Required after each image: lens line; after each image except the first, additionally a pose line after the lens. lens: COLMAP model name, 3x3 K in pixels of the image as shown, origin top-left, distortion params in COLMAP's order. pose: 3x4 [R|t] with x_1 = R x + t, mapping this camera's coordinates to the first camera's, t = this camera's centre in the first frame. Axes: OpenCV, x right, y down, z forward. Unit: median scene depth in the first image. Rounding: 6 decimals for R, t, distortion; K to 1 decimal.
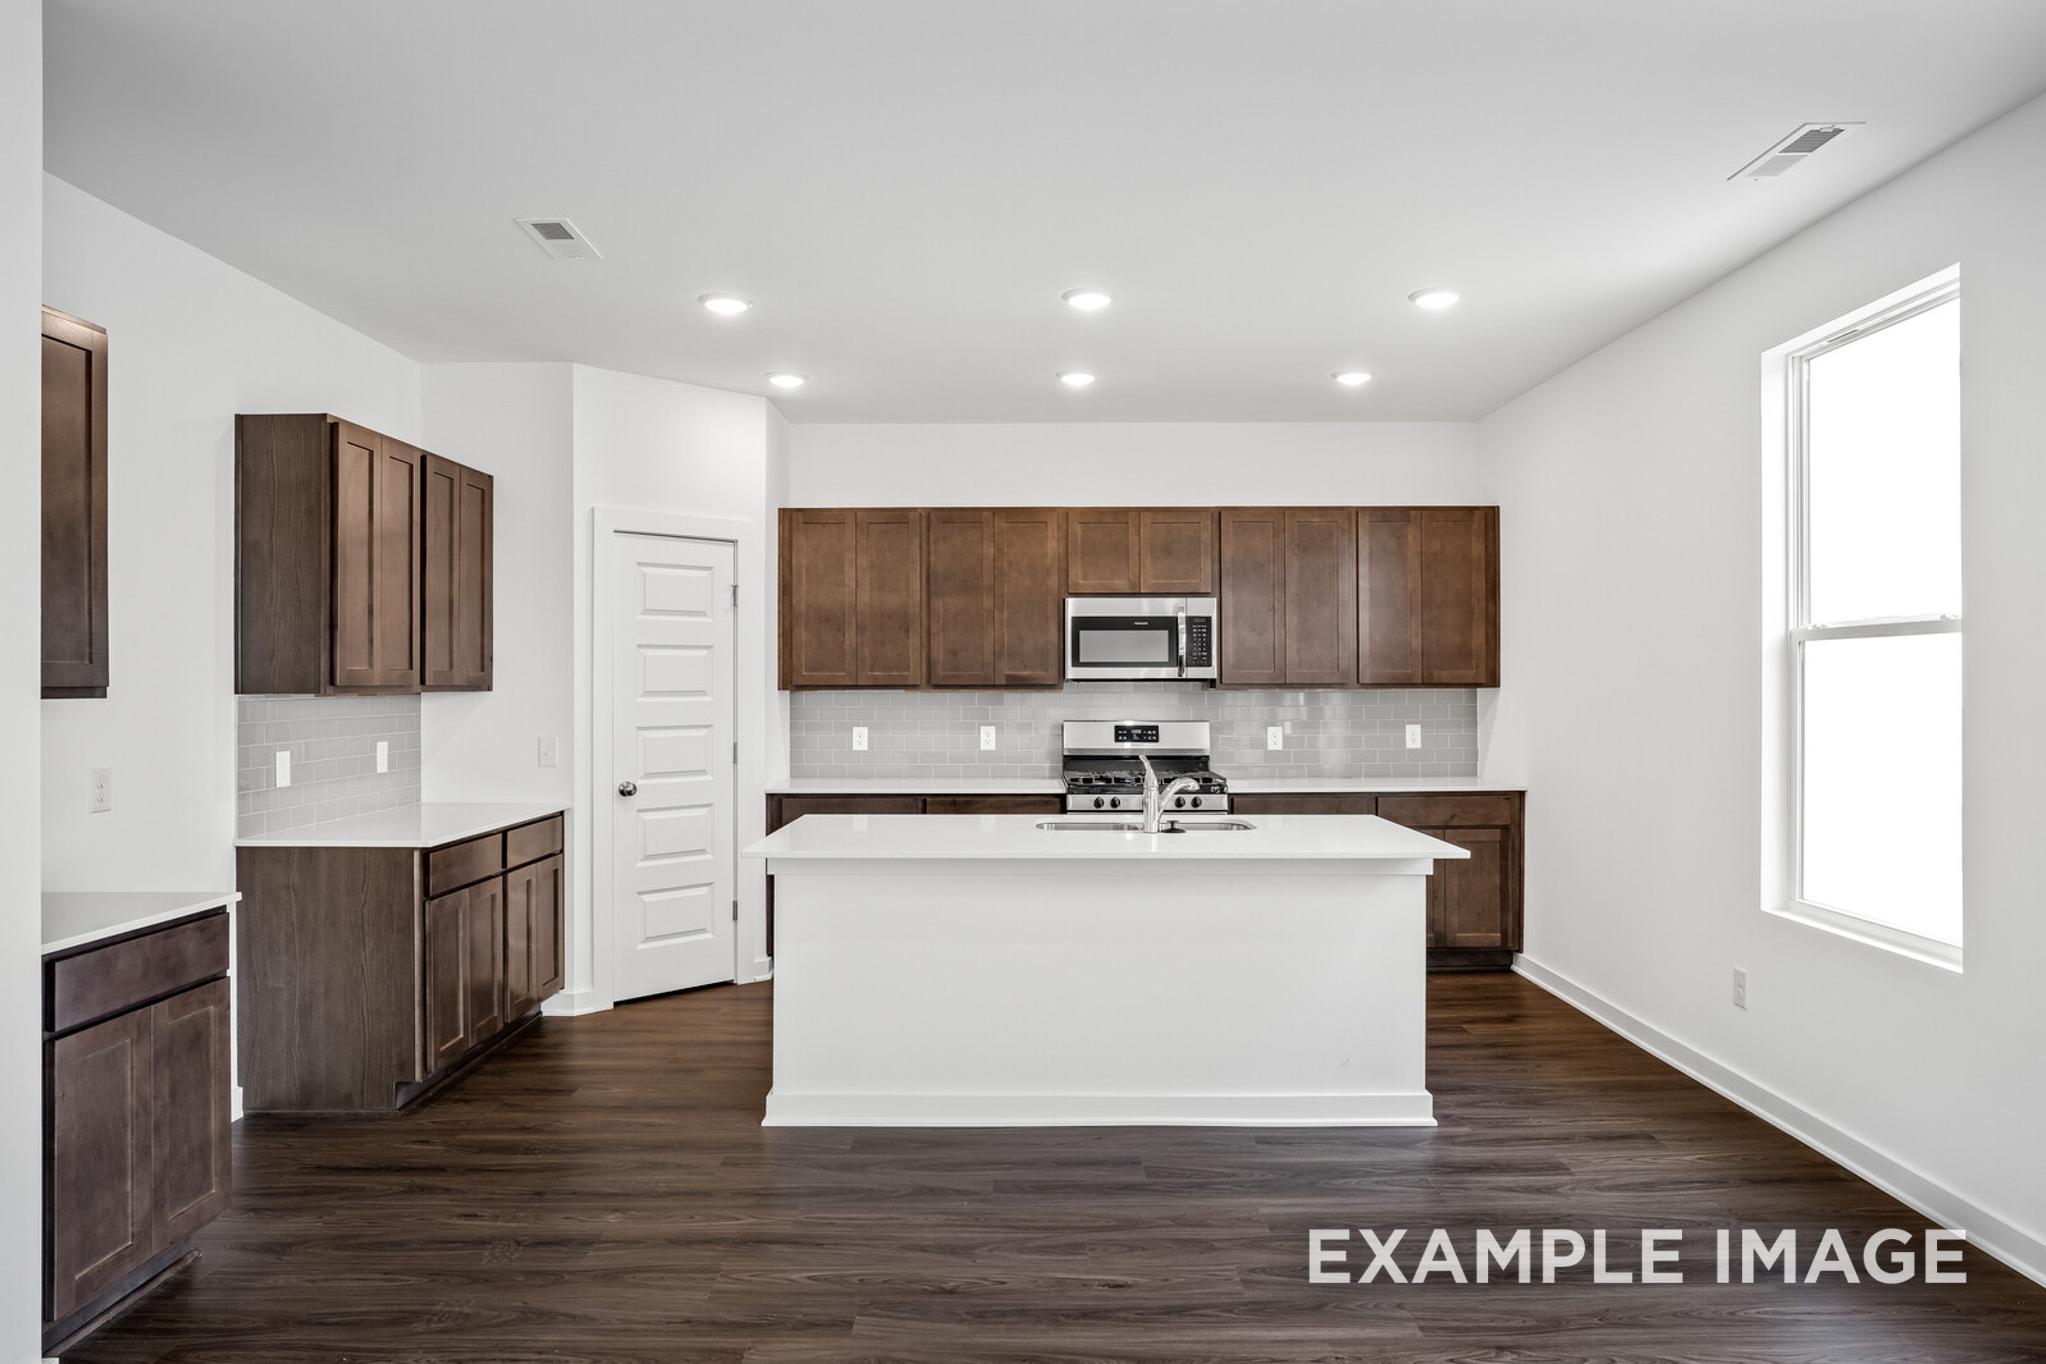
lens RADIAL K [[948.2, 0, 1025.3], [0, 948.2, 673.3], [0, 0, 1]] dist [-0.073767, 0.026444]
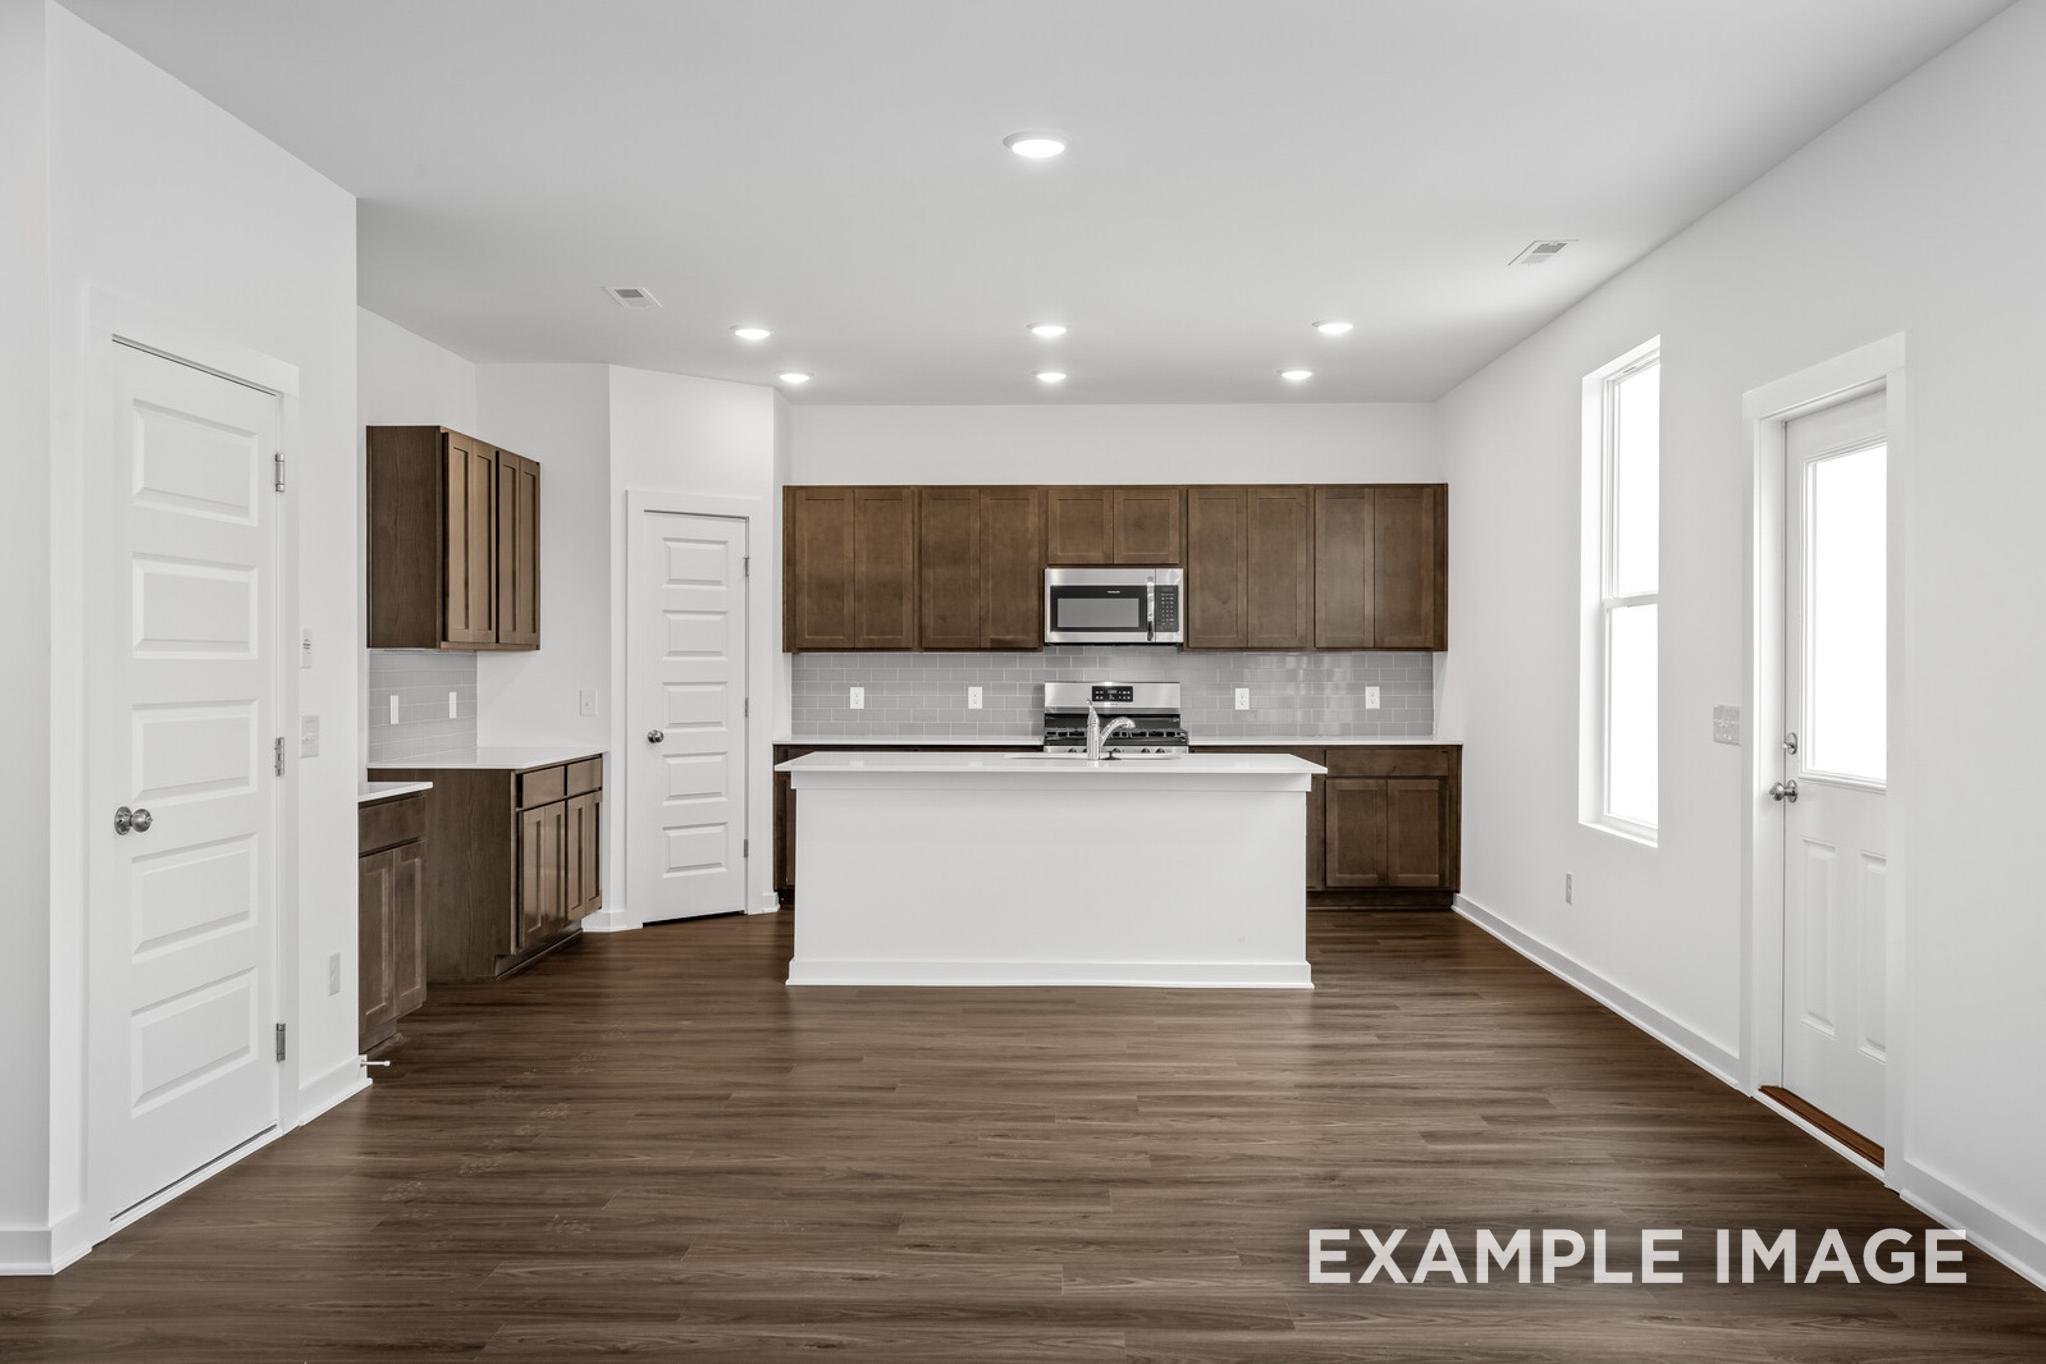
lens RADIAL K [[1101.8, 0, 1025.4], [0, 1101.8, 655.6], [0, 0, 1]] dist [-0.043883, -0.000094]
pose [[0.999934, 0.002542, -0.011221, 0.036908], [-0.002444, 0.999959, 0.008761, 0.010809], [0.011243, -0.008733, 0.999899, -0.296311]]
